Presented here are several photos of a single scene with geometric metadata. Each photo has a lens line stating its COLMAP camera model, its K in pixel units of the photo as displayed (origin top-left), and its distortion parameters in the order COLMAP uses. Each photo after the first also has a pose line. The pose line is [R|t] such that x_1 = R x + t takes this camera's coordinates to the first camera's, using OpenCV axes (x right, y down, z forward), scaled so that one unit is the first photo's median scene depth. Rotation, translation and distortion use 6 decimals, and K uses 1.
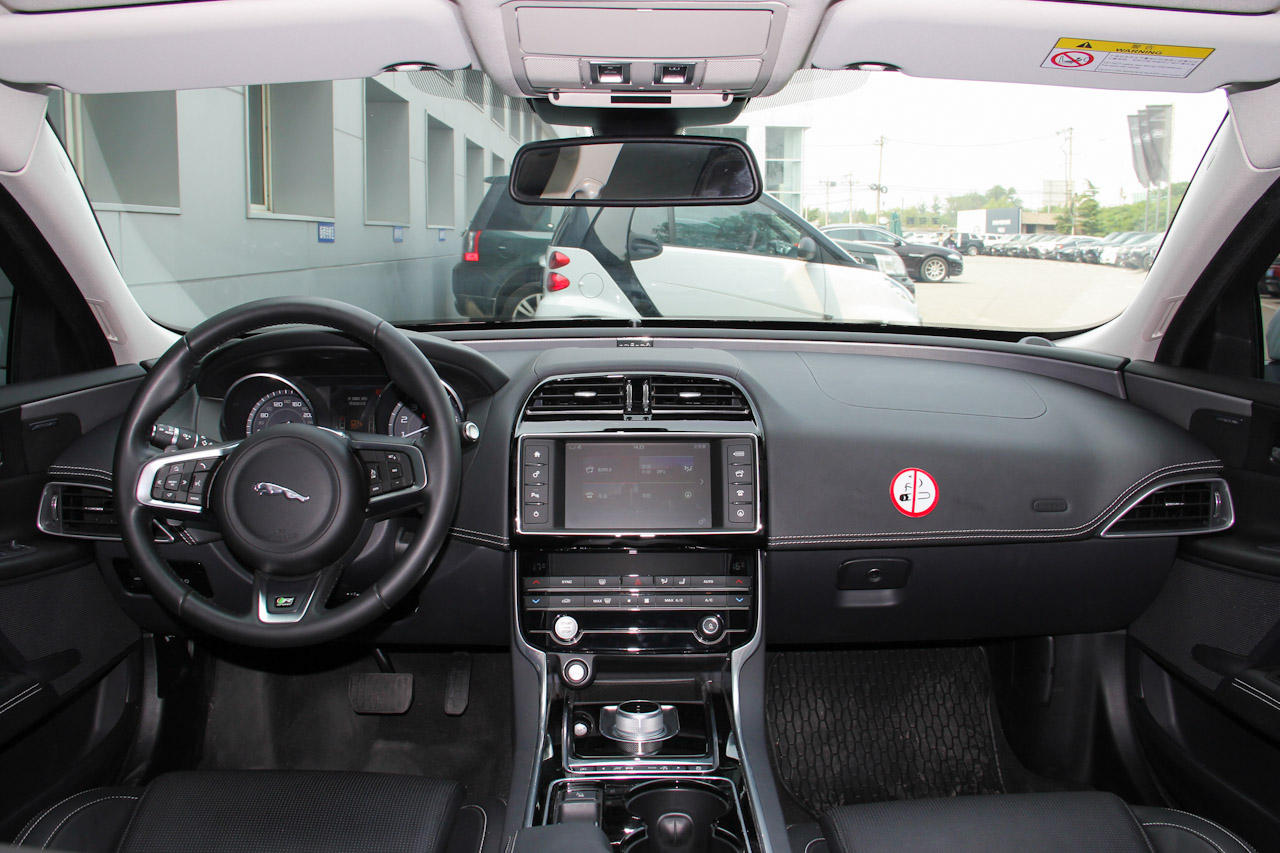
lens RADIAL K [[1178.5, 0, 658.5], [0, 1178.5, 419.5], [0, 0, 1]] dist [-0.166114, 0.101241]
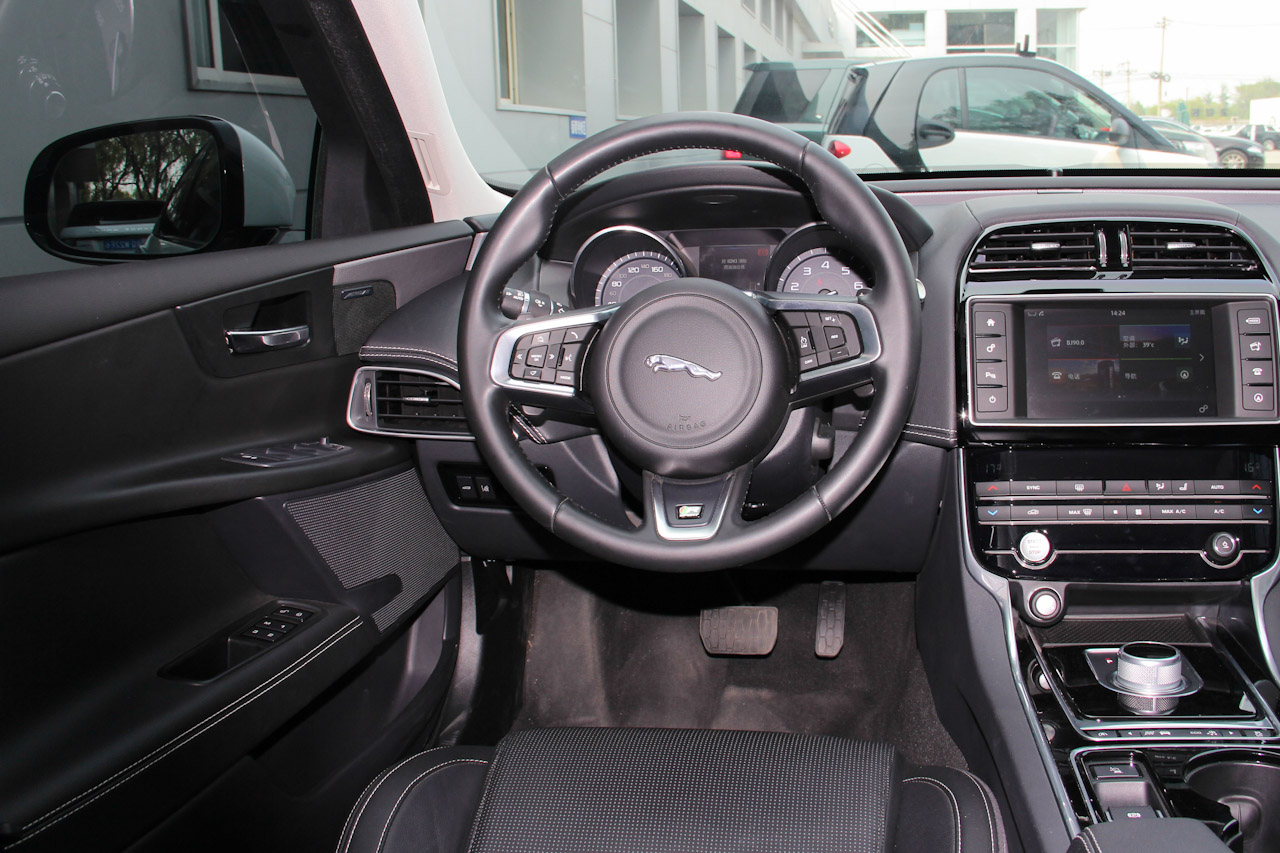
lens RADIAL K [[1178.5, 0, 658.5], [0, 1178.5, 419.5], [0, 0, 1]] dist [-0.166114, 0.101241]
pose [[0.988246, -0.002205, -0.152857, -0.203702], [0.010426, 0.998540, 0.053001, 0.050901], [0.152517, -0.053972, 0.986826, 0.215446]]
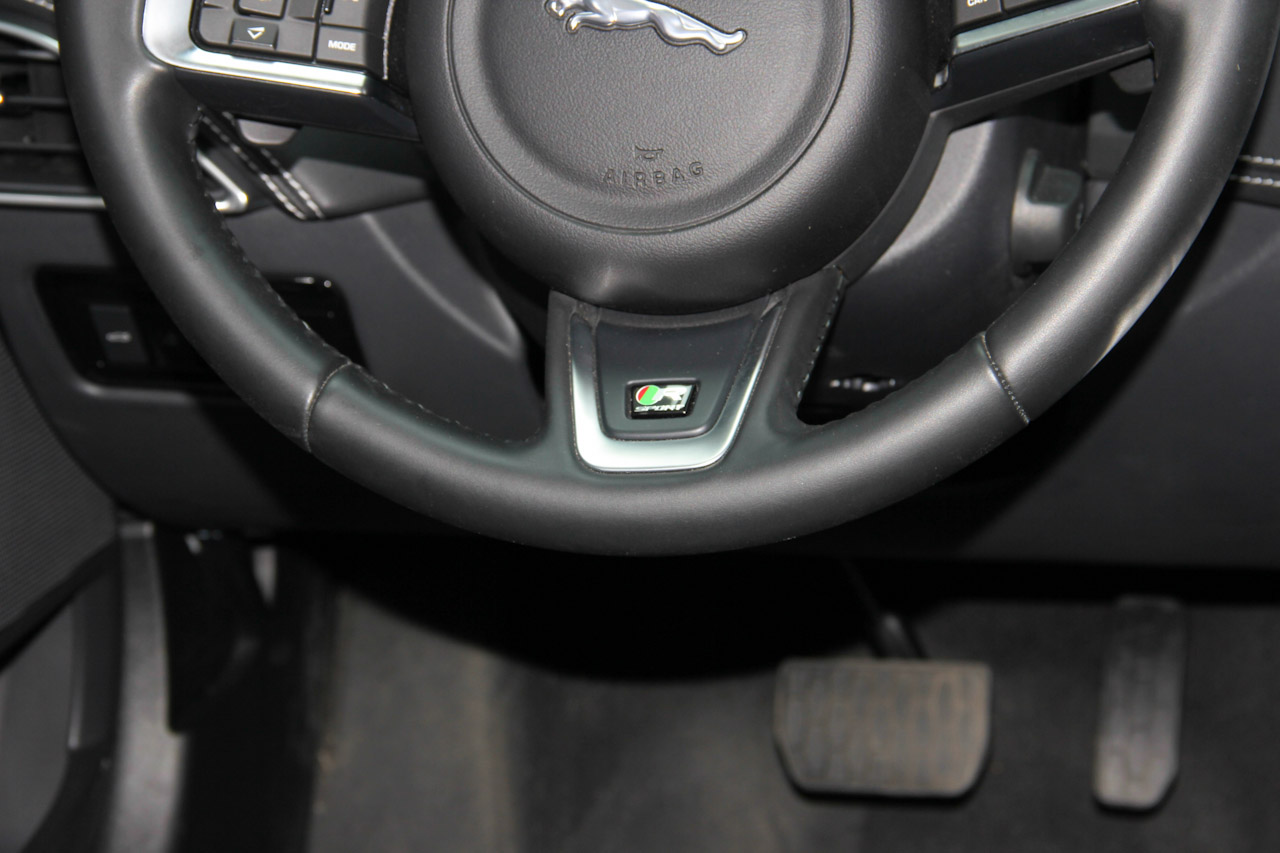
lens RADIAL K [[3488.4, 0, 640.0], [0, 3488.4, 426.5], [0, 0, 1]] dist [0.535399, -1.331967]
pose [[0.975519, 0.013350, -0.219508, -0.122285], [0.016094, 0.991145, 0.131804, 0.043898], [0.219323, -0.132110, 0.966667, 0.131903]]
